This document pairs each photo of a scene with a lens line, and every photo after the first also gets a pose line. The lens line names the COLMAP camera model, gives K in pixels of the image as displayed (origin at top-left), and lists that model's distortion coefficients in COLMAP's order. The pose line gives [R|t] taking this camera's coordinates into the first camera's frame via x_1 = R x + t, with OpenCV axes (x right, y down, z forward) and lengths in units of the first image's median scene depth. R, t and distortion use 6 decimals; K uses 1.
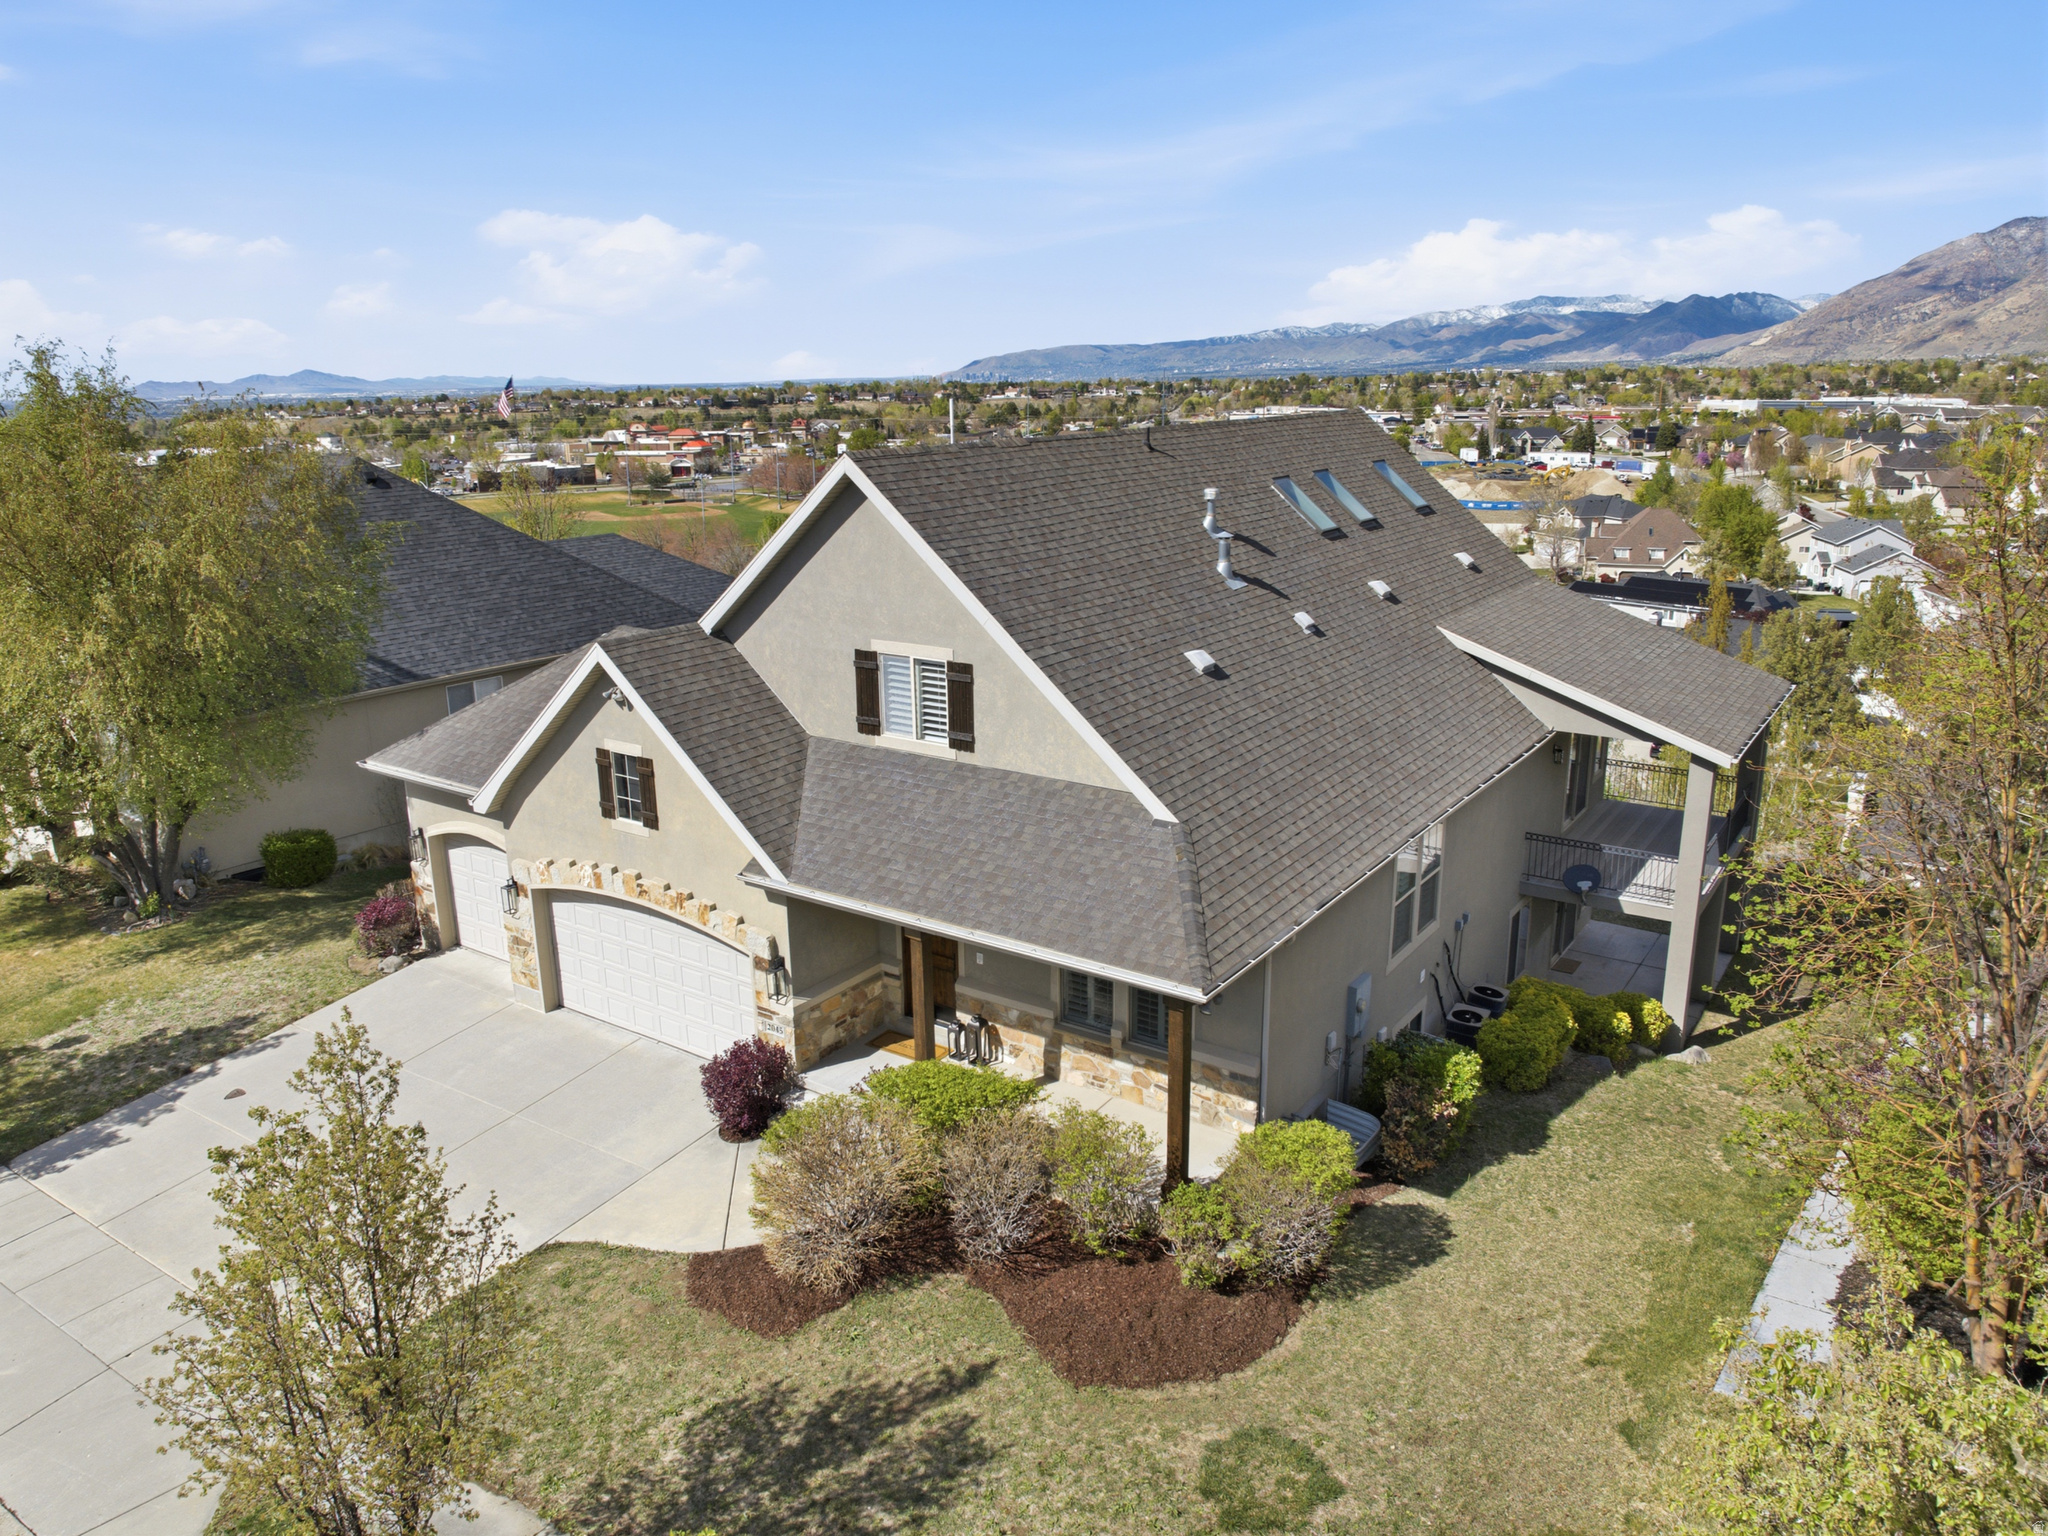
lens RADIAL K [[1452.5, 0, 1011.7], [0, 1452.5, 759.5], [0, 0, 1]] dist [-0.052445, 0.016025]
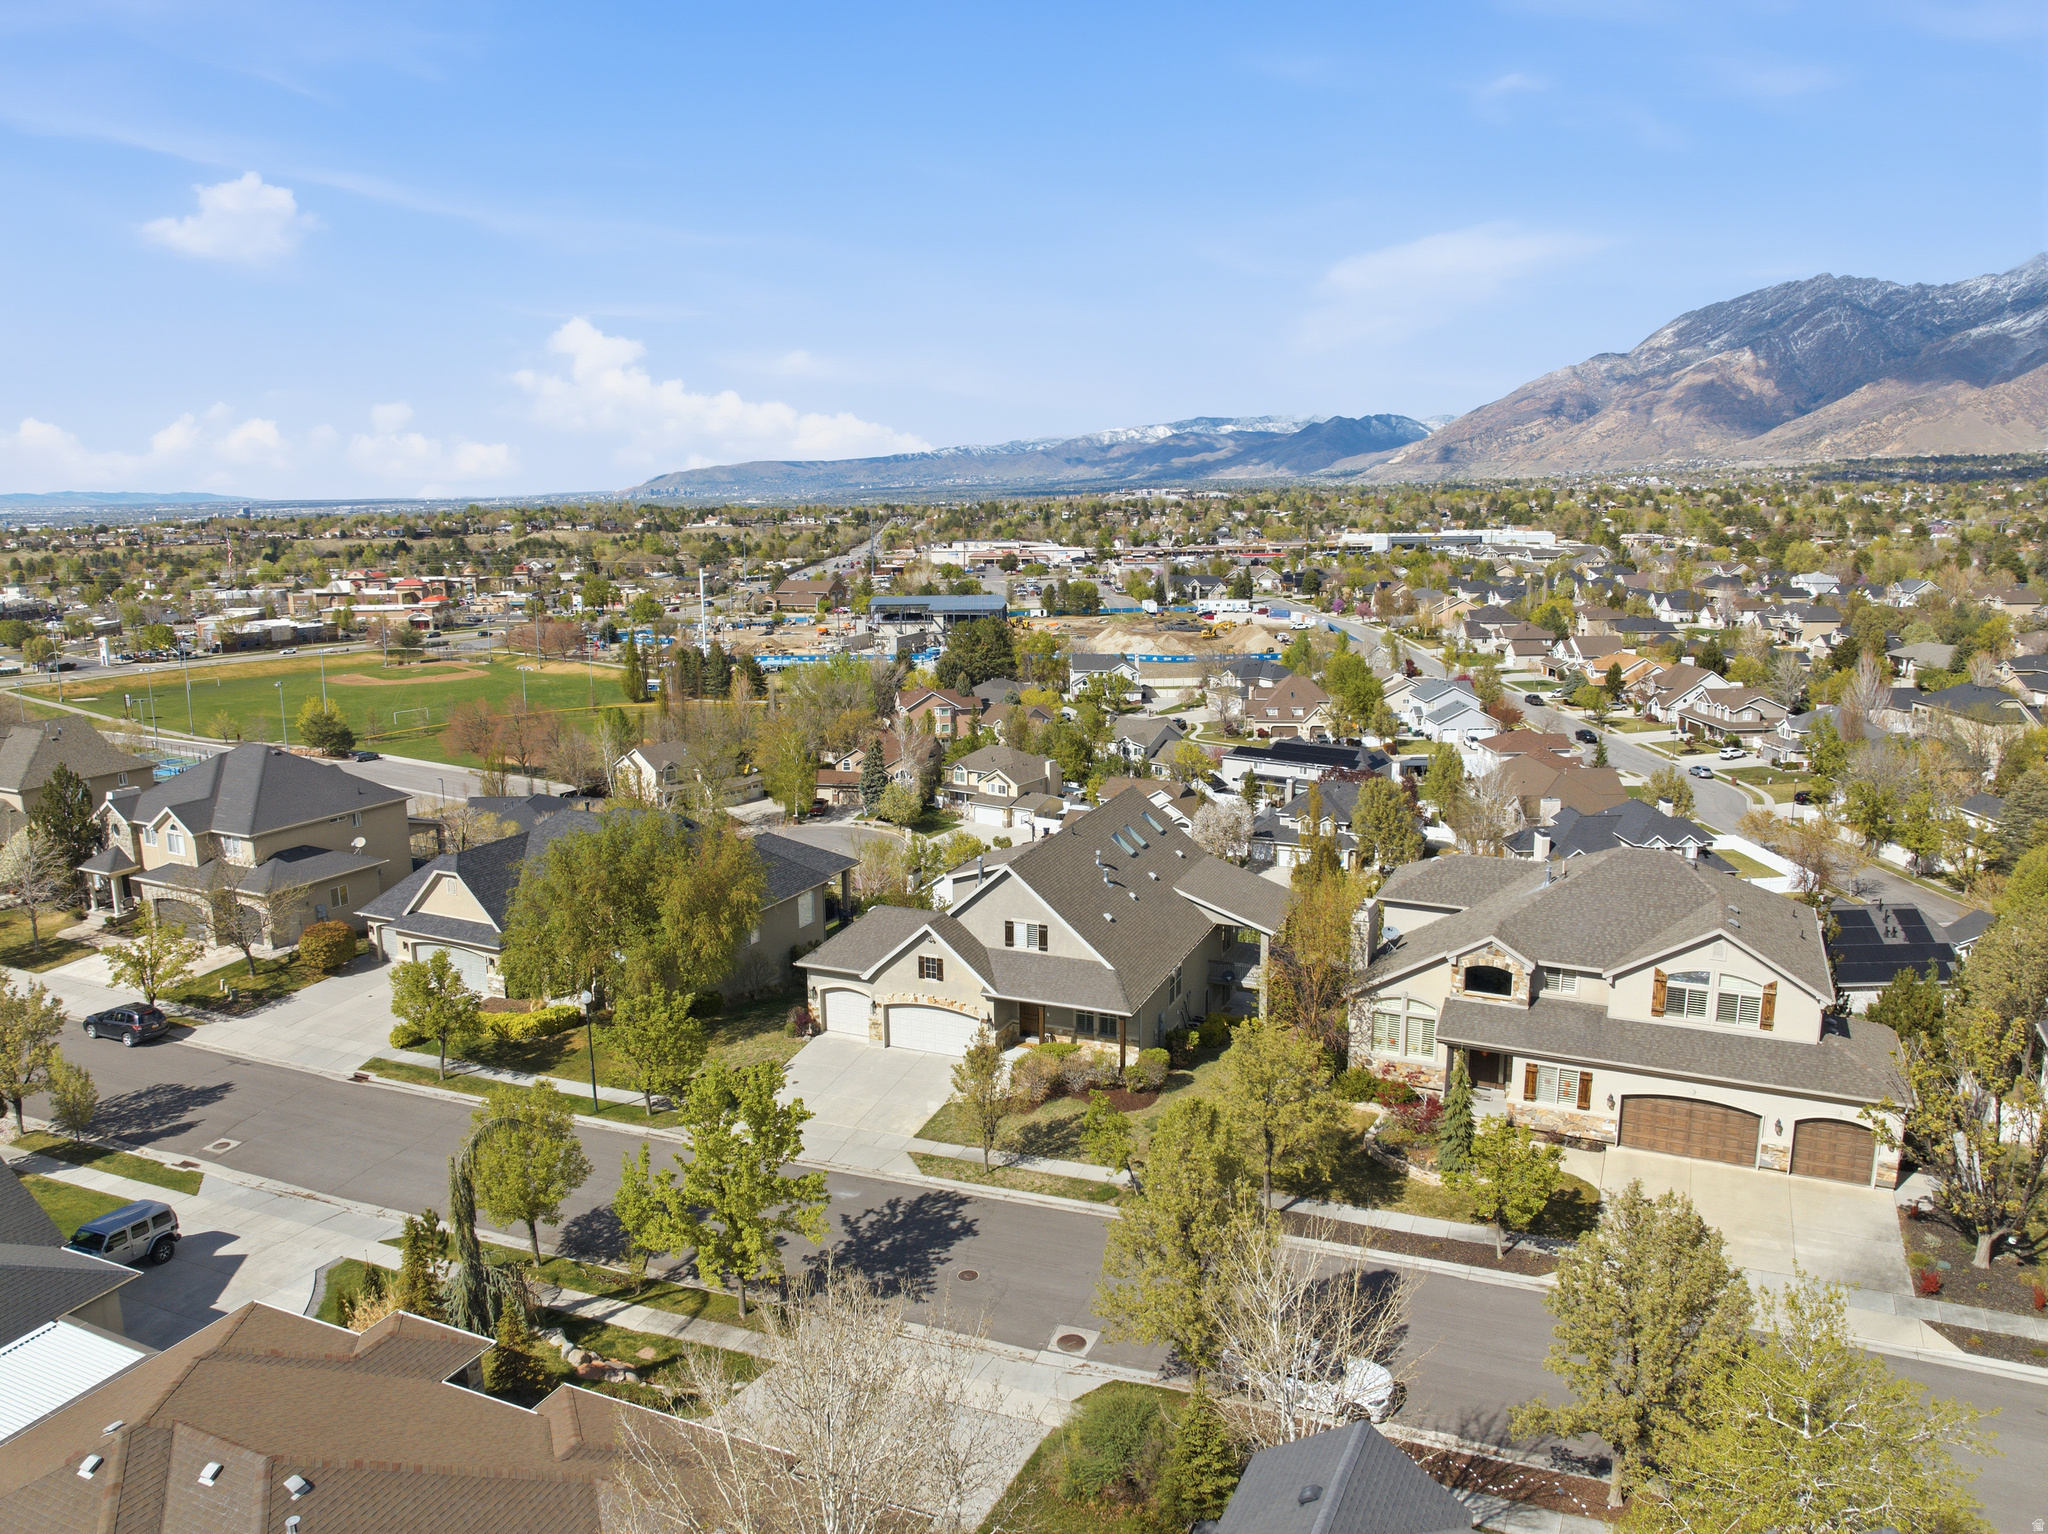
lens RADIAL K [[1452.5, 0, 1009.6], [0, 1452.5, 770.1], [0, 0, 1]] dist [-0.037323, -0.004145]
pose [[0.978052, -0.038332, 0.204803, -0.586592], [0.052212, 0.996659, -0.062803, -0.162380], [-0.201712, 0.072117, 0.976786, -1.708076]]
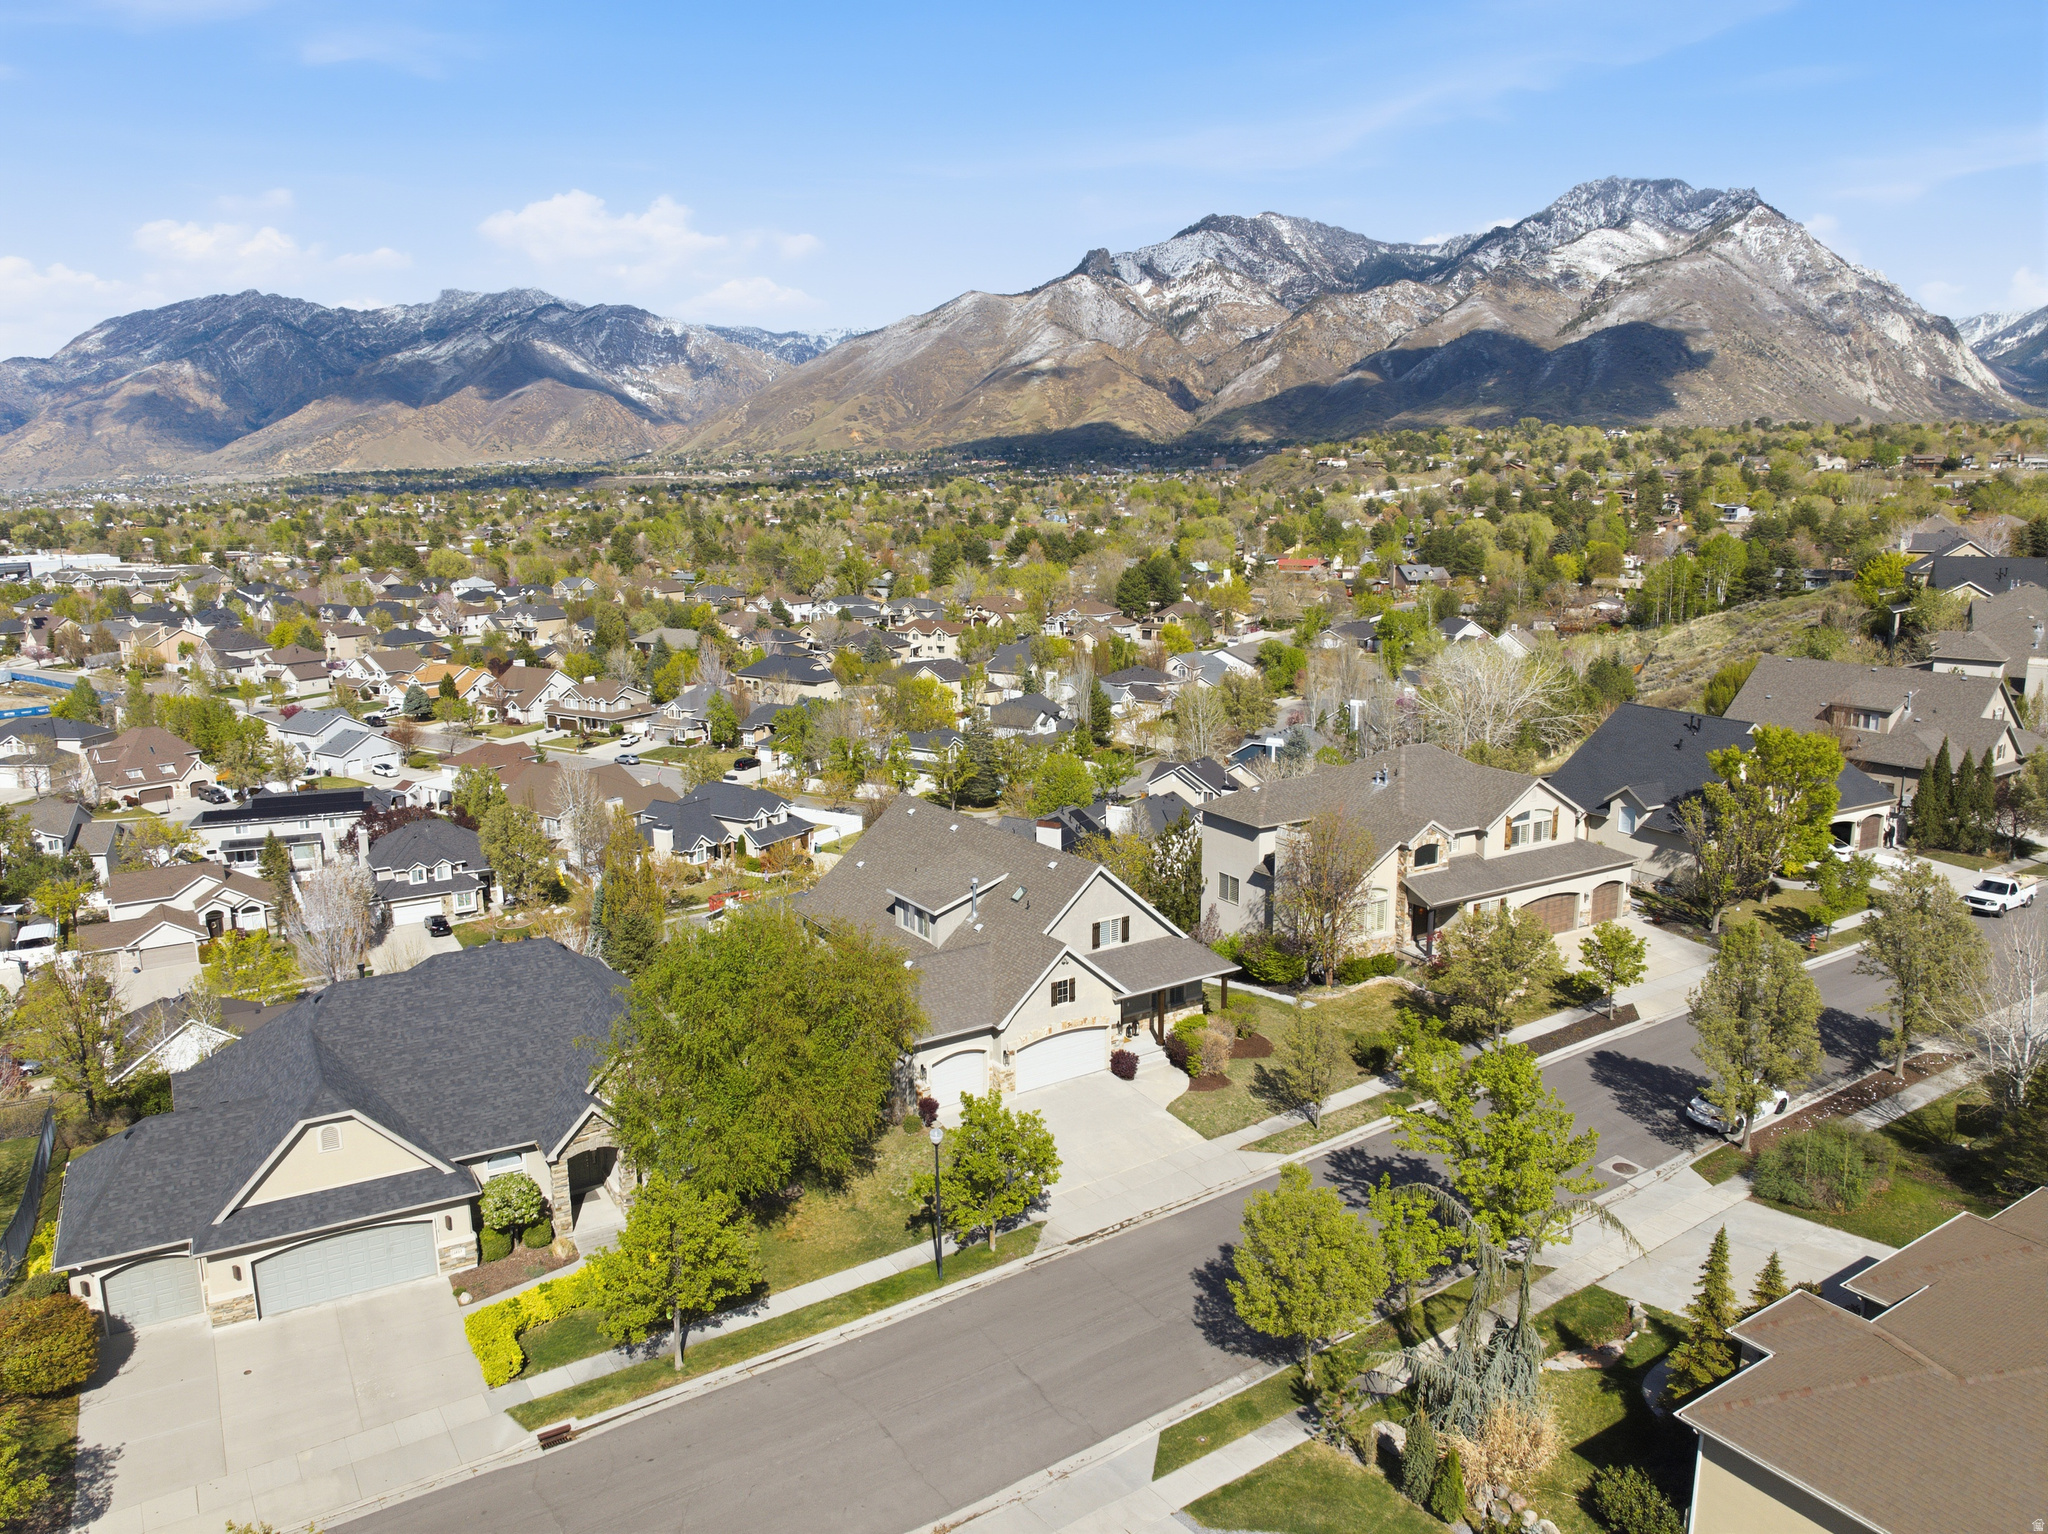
lens RADIAL K [[1452.5, 0, 1044.9], [0, 1452.5, 763.6], [0, 0, 1]] dist [-0.037323, -0.004145]
pose [[0.354198, -0.167427, 0.920061, -2.349787], [0.244236, 0.966259, 0.081810, -0.546772], [-0.902714, 0.195735, 0.383139, -0.142190]]
